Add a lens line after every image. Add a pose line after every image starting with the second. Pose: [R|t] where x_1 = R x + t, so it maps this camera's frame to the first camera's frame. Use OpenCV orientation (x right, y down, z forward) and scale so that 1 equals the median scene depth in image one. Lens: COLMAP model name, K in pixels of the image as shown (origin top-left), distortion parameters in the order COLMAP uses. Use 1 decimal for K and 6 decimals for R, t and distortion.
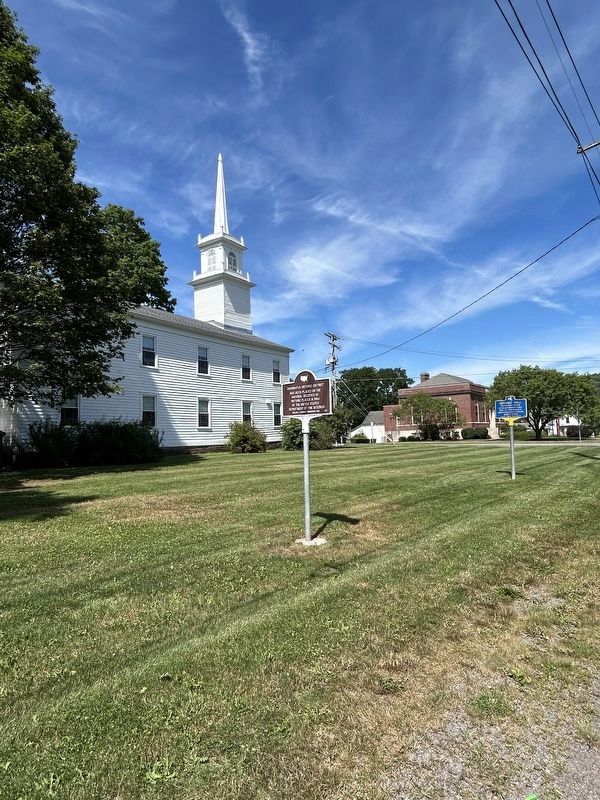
lens RADIAL K [[439.6, 0, 299.9], [0, 439.6, 406.9], [0, 0, 1]] dist [-0.004977, 0.000069]
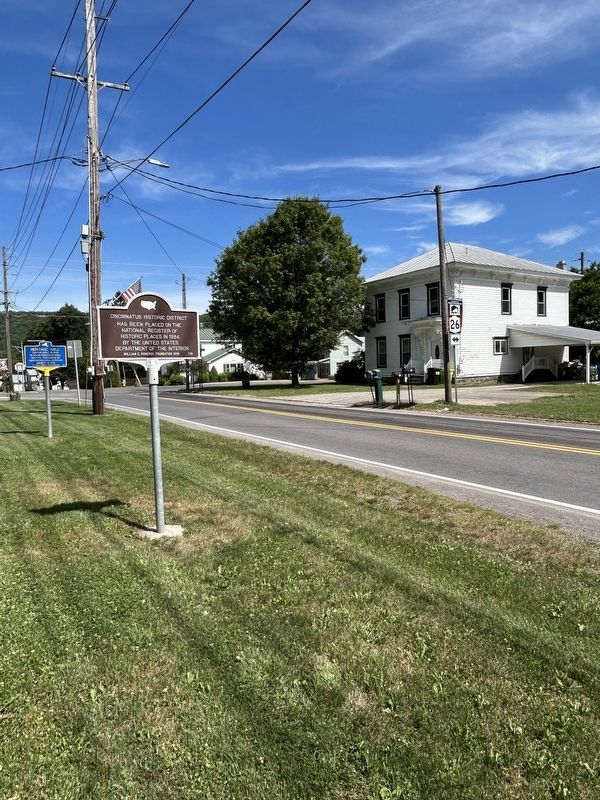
lens RADIAL K [[499.6, 0, 301.1], [0, 499.6, 393.4], [0, 0, 1]] dist [0.001224, -0.000771]
pose [[0.273937, -0.033663, 0.961158, -0.685297], [-0.036133, 0.998321, 0.045263, 0.029645], [-0.961069, -0.047128, 0.272261, 0.556604]]
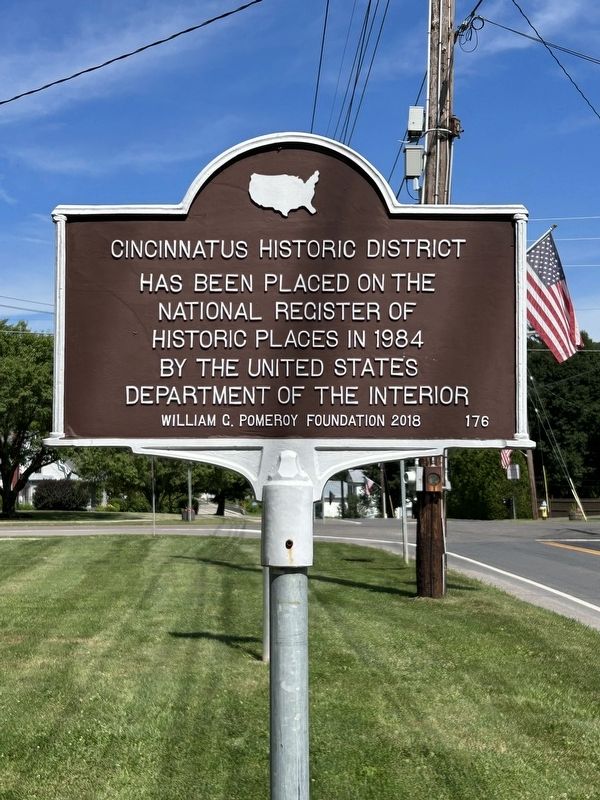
lens RADIAL K [[1241.5, 0, 297.9], [0, 1241.5, 392.0], [0, 0, 1]] dist [0.097971, 0.000000]
pose [[0.731180, 0.071826, 0.678393, -0.264952], [-0.056518, 0.997401, -0.044685, 0.020438], [-0.679840, -0.005669, 0.733339, 0.698401]]
